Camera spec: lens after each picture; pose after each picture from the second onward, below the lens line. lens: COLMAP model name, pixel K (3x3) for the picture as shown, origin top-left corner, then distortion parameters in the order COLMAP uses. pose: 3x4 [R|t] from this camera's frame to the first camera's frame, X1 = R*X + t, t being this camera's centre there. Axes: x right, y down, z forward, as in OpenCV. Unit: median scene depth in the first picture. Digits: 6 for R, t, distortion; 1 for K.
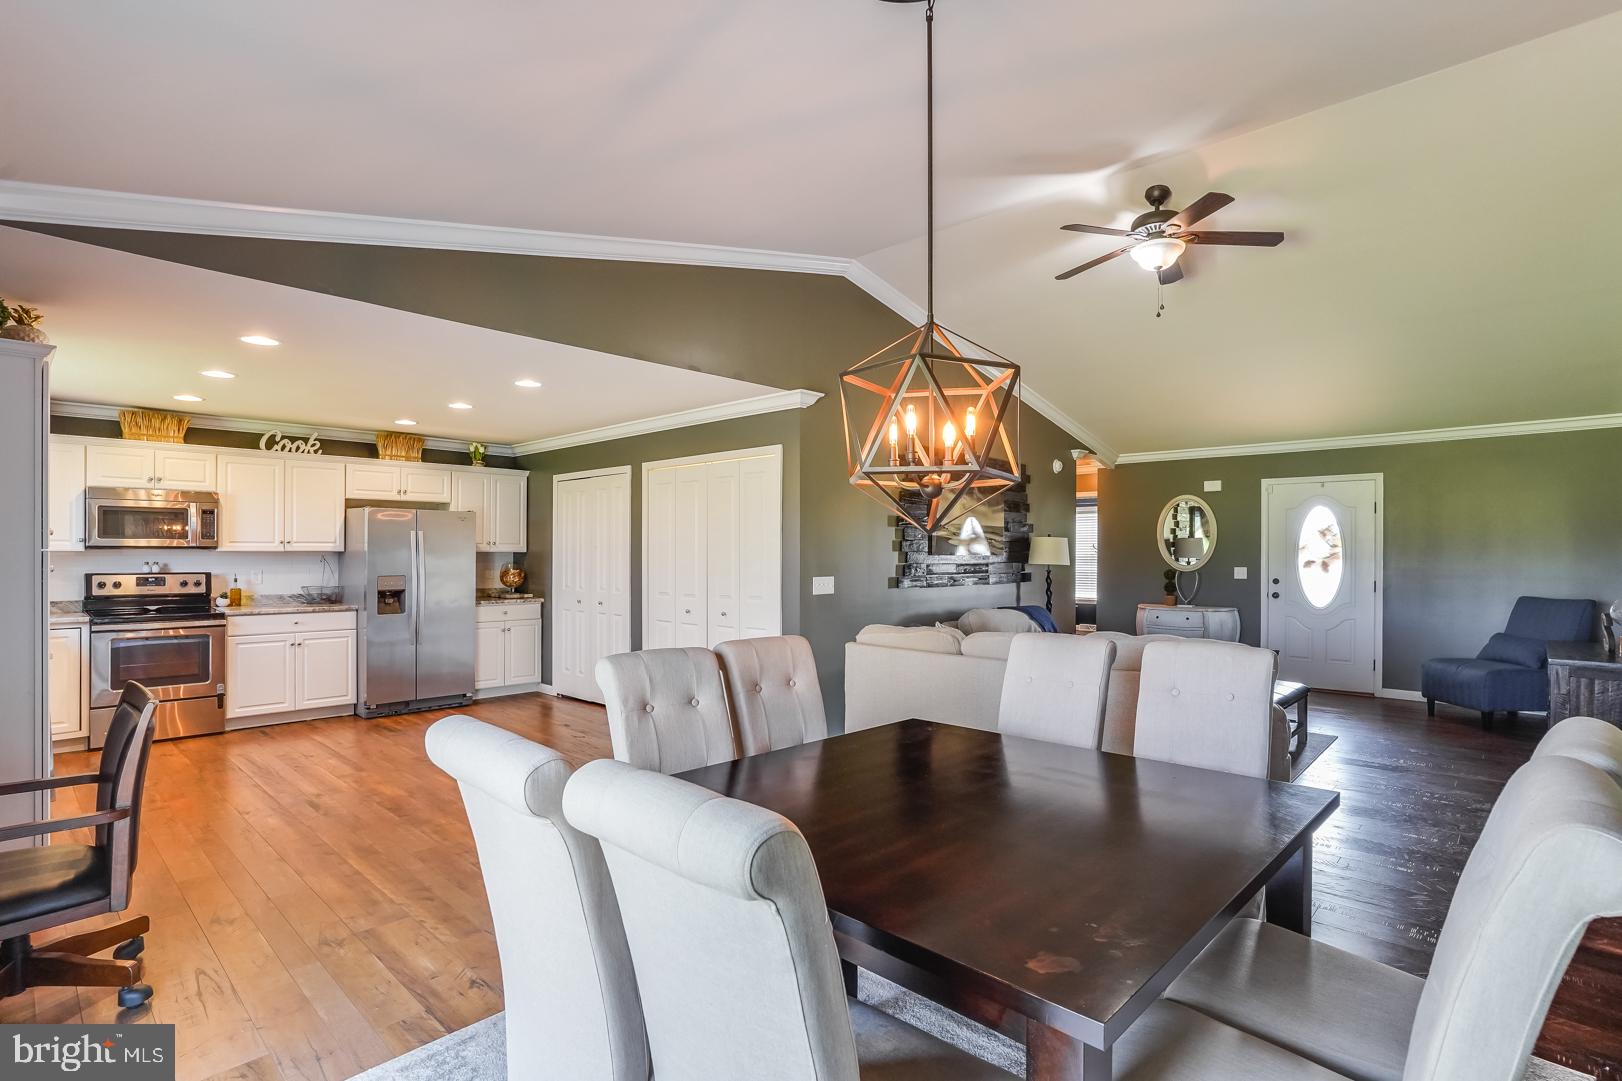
lens RADIAL K [[801.2, 0, 796.4], [0, 801.2, 551.9], [0, 0, 1]] dist [-0.038104, 0.017439]
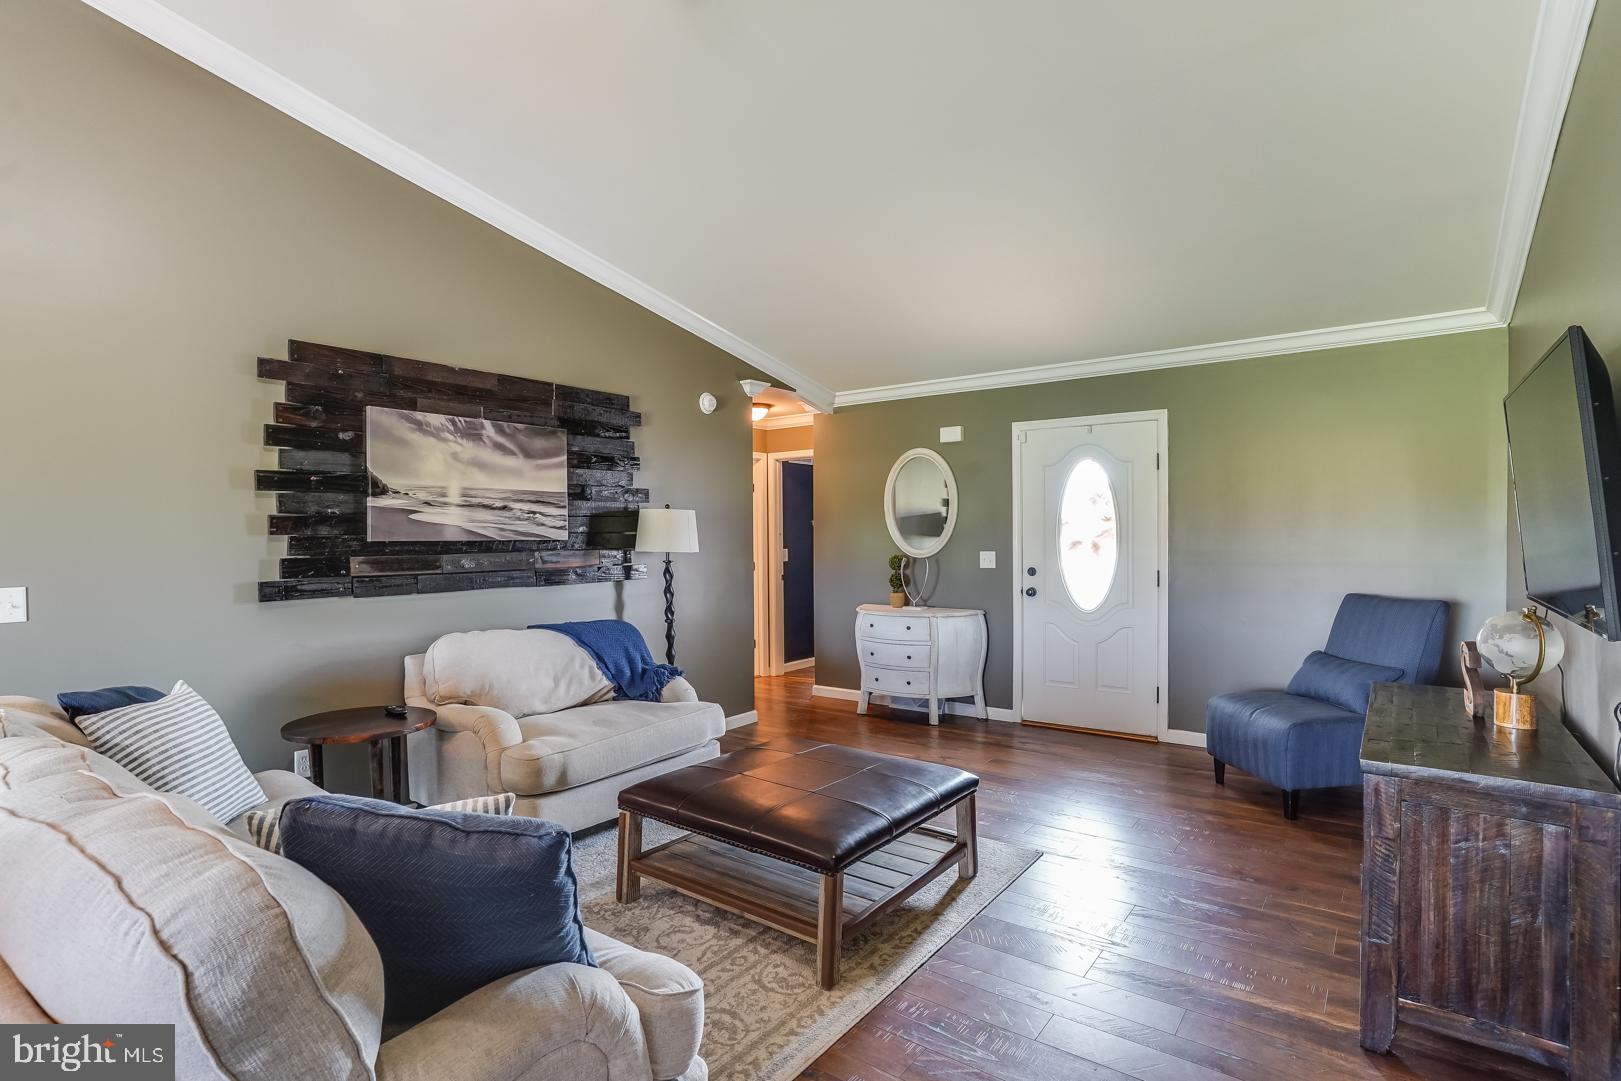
lens RADIAL K [[800.7, 0, 815.4], [0, 800.7, 538.8], [0, 0, 1]] dist [-0.038104, 0.017439]
pose [[0.993292, -0.011605, 0.115048, 0.357901], [0.010772, 0.999911, 0.007859, 0.001374], [-0.115129, -0.006567, 0.993329, 0.351598]]
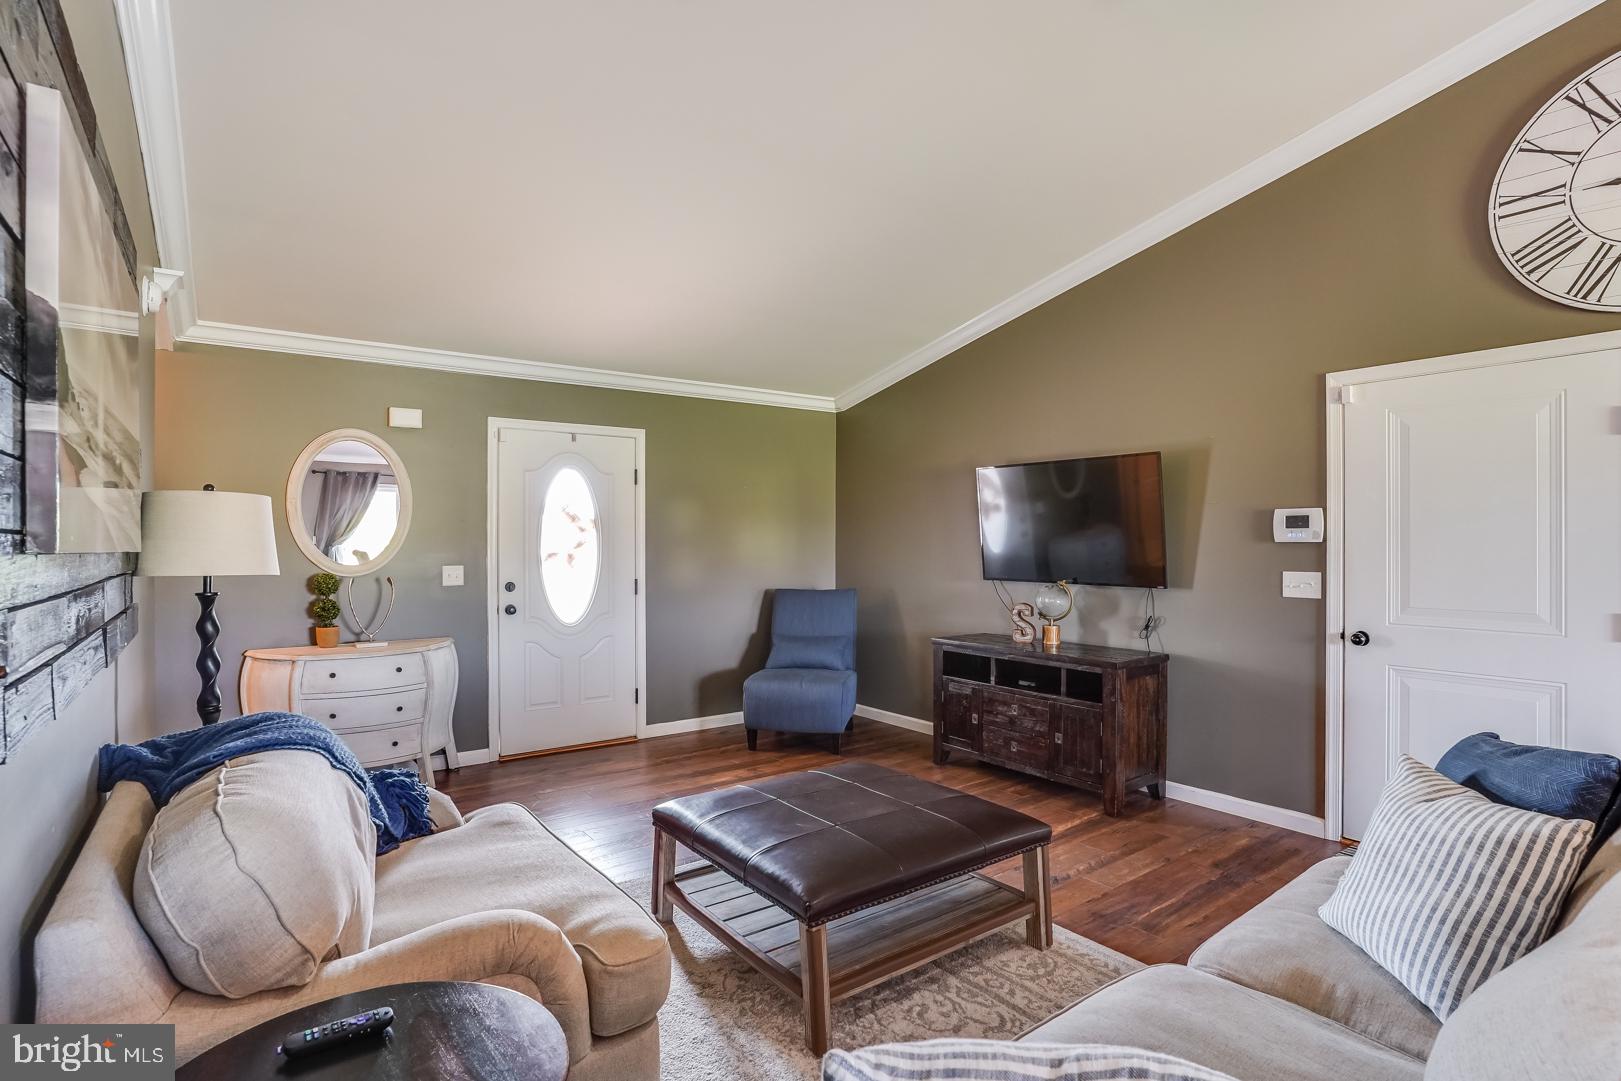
lens RADIAL K [[800.7, 0, 821.8], [0, 800.7, 542.3], [0, 0, 1]] dist [-0.038104, 0.017439]
pose [[0.200469, -0.002803, 0.979696, 0.053993], [0.005169, 0.999985, 0.001804, 0.002958], [-0.979686, 0.004702, 0.200481, 0.673426]]
